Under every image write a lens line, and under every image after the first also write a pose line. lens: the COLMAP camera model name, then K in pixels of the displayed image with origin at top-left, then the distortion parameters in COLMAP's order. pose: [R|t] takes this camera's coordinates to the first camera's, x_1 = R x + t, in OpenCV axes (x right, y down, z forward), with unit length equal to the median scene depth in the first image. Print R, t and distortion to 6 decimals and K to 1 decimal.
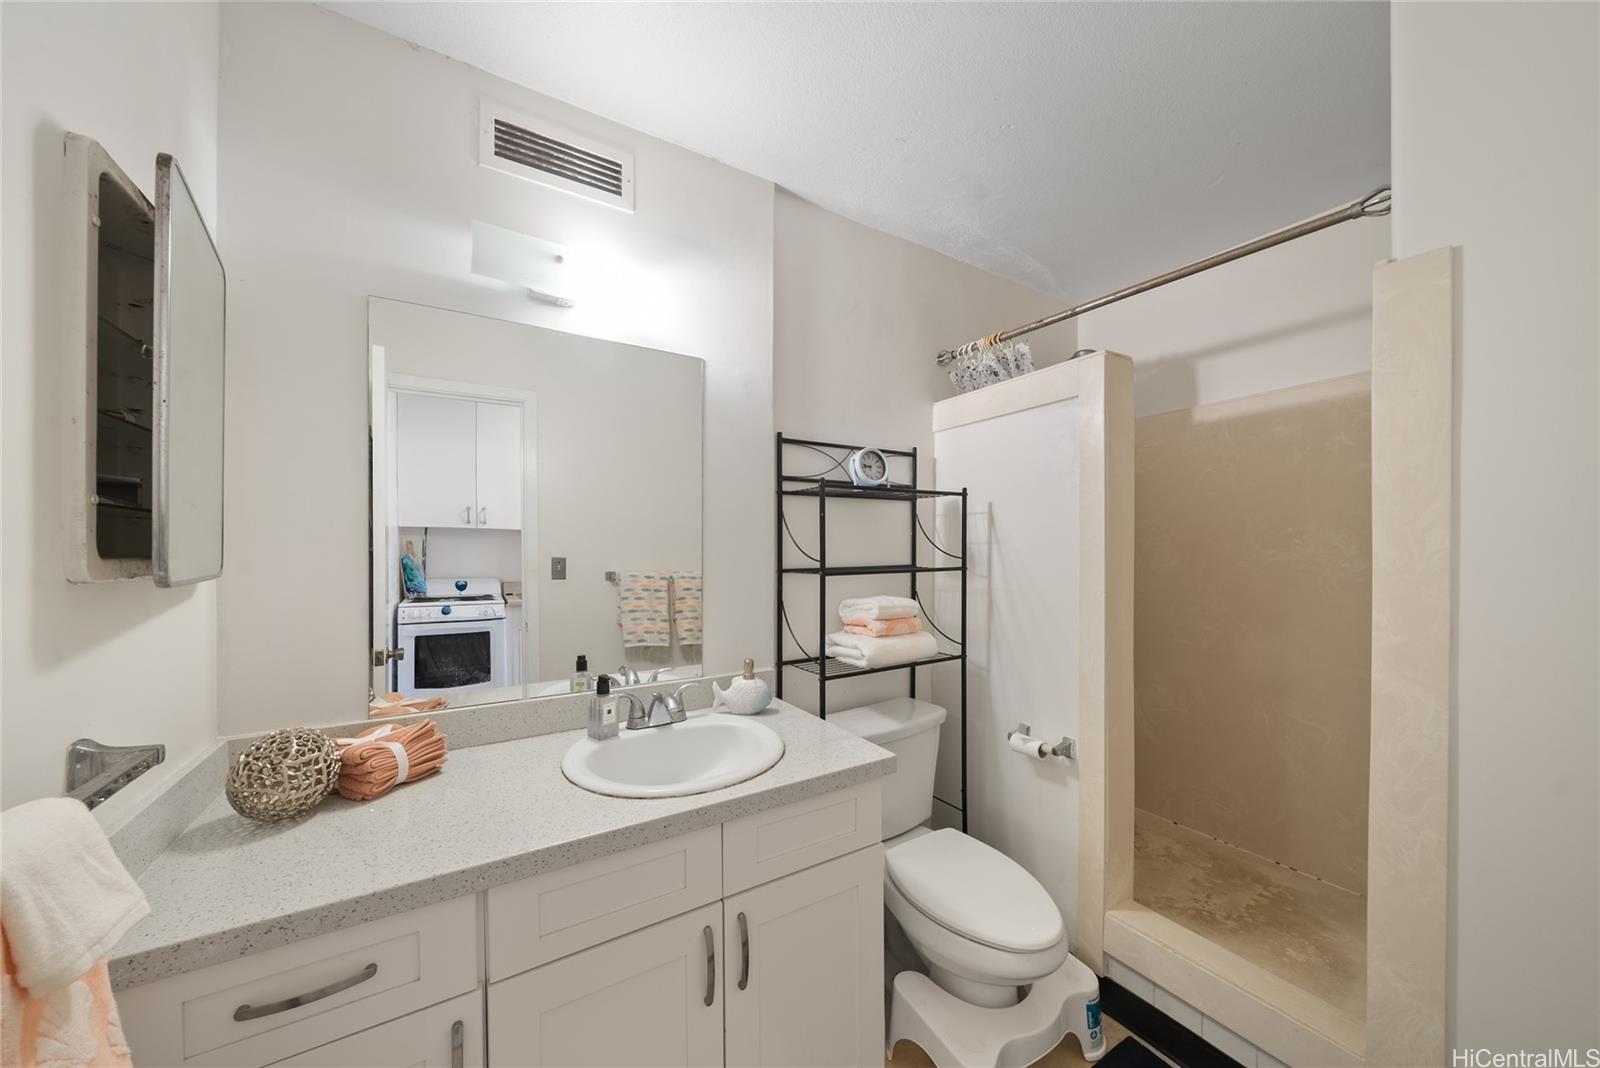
lens RADIAL K [[555.8, 0, 798.9], [0, 555.8, 544.0], [0, 0, 1]] dist [-0.004585, -0.000112]
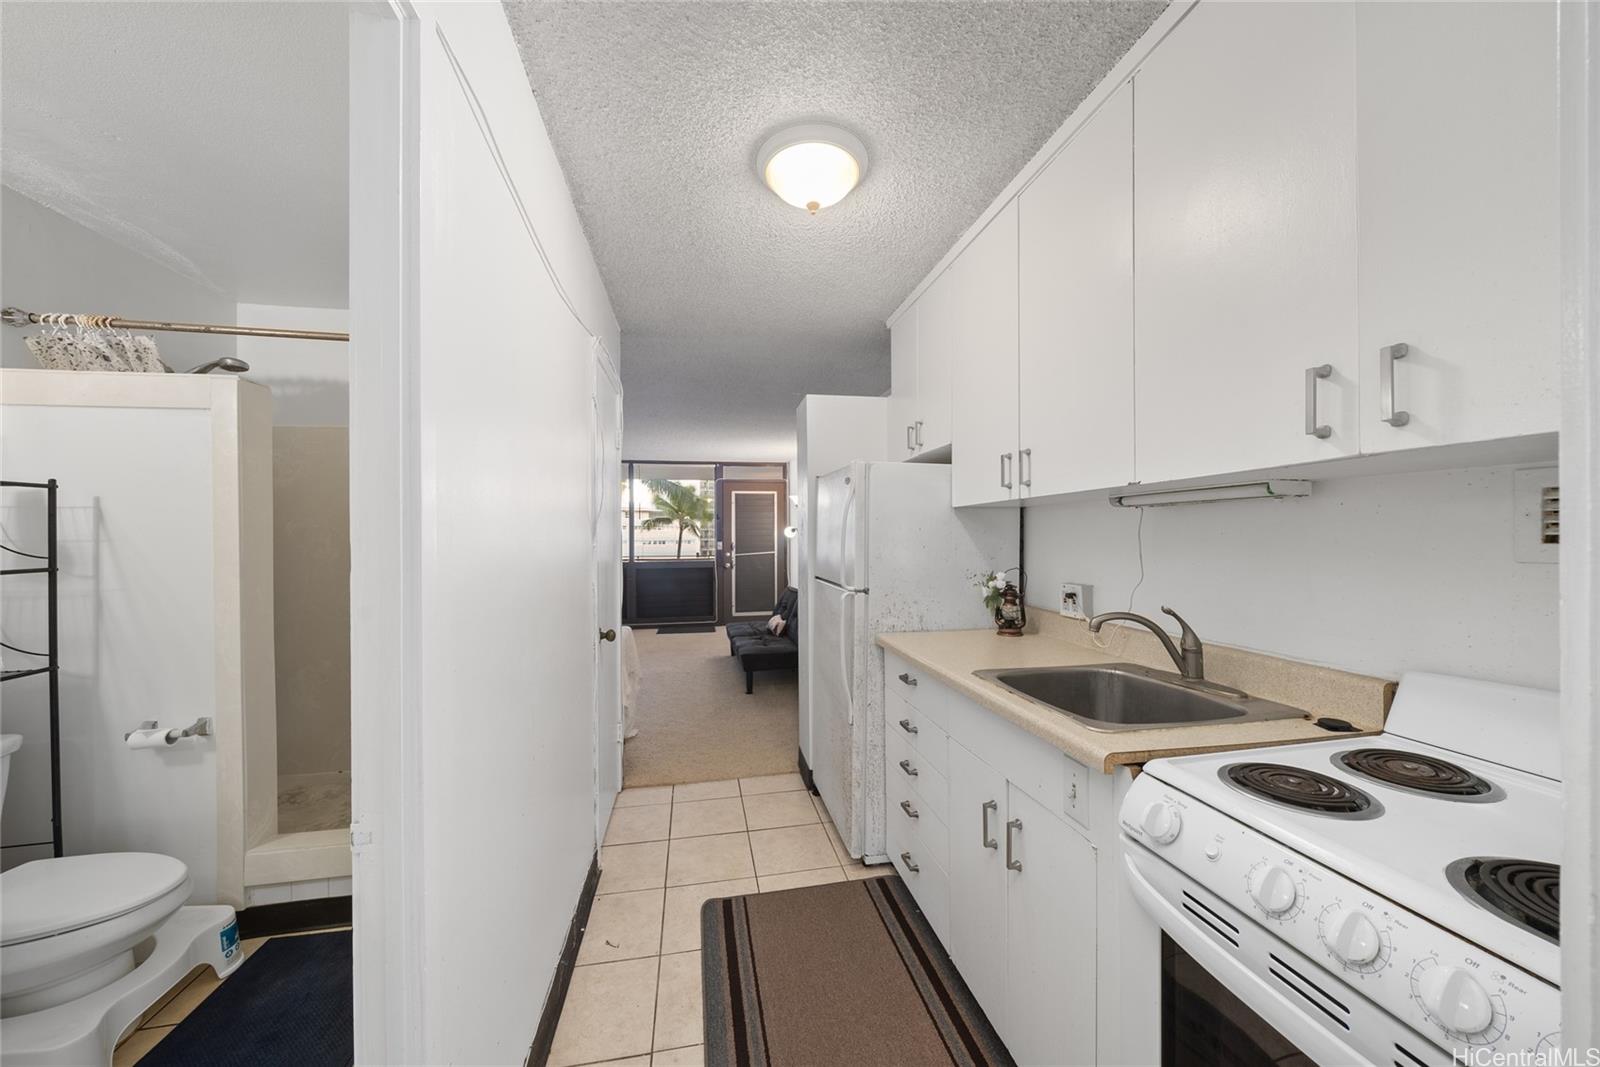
lens RADIAL K [[555.8, 0, 796.0], [0, 555.8, 536.8], [0, 0, 1]] dist [-0.004585, -0.000112]
pose [[0.355717, -0.005844, 0.934575, -0.103591], [0.003829, 0.999981, 0.004796, -0.007984], [-0.934586, 0.001872, 0.355733, -0.427379]]
